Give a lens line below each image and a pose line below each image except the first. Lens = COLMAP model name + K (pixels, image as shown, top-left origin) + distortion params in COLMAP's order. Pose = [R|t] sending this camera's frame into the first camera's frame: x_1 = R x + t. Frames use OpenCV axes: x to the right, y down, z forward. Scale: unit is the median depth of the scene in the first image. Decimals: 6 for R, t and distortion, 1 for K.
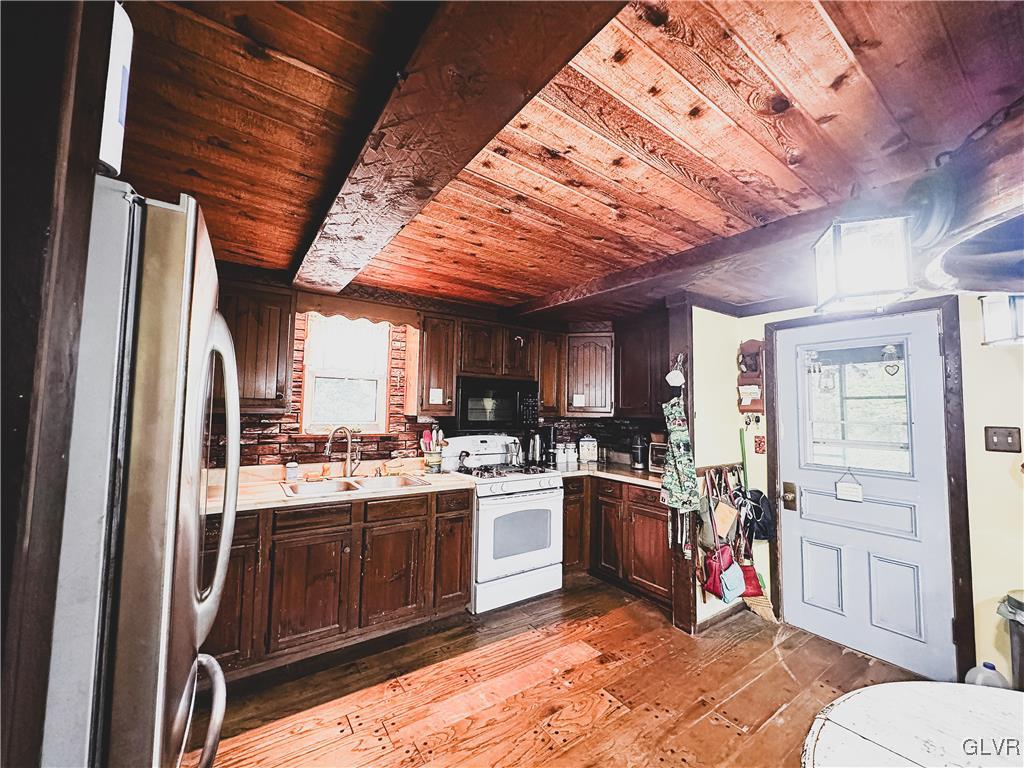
lens RADIAL K [[410.0, 0, 510.2], [0, 410.0, 385.3], [0, 0, 1]] dist [-0.001574, 0.000220]
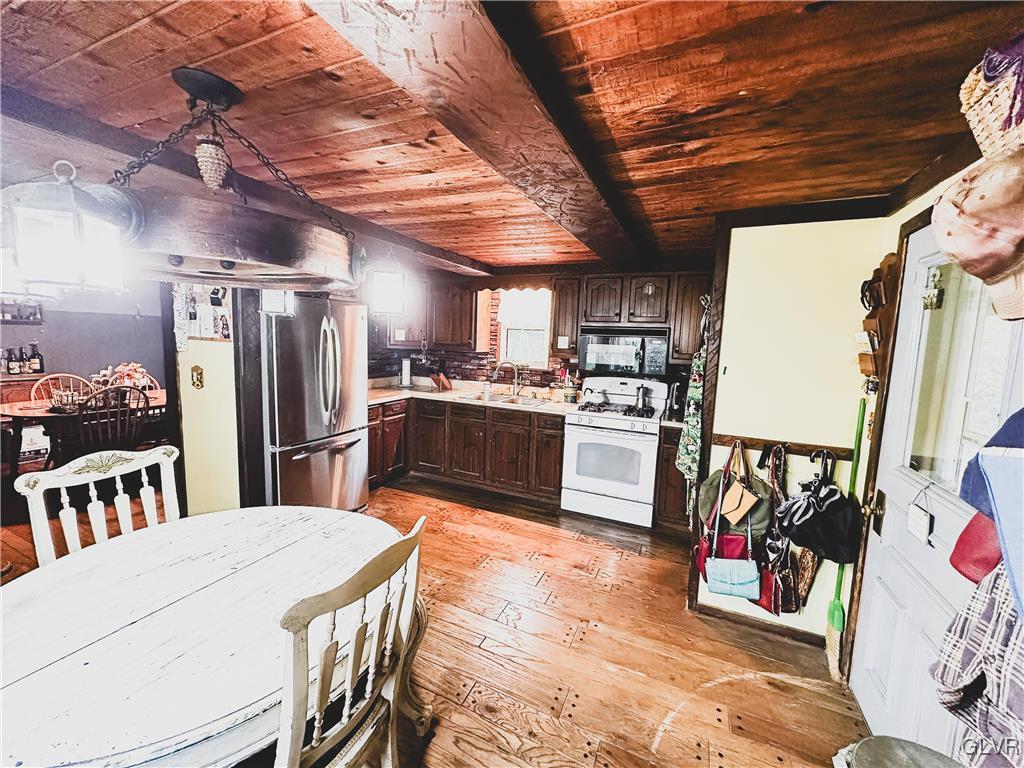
lens RADIAL K [[410.0, 0, 512.9], [0, 410.0, 382.6], [0, 0, 1]] dist [-0.001574, 0.000220]
pose [[0.511143, 0.095080, -0.854221, 0.907199], [0.027336, 0.991561, 0.126724, -0.016961], [0.859061, -0.088125, 0.504230, 0.227488]]
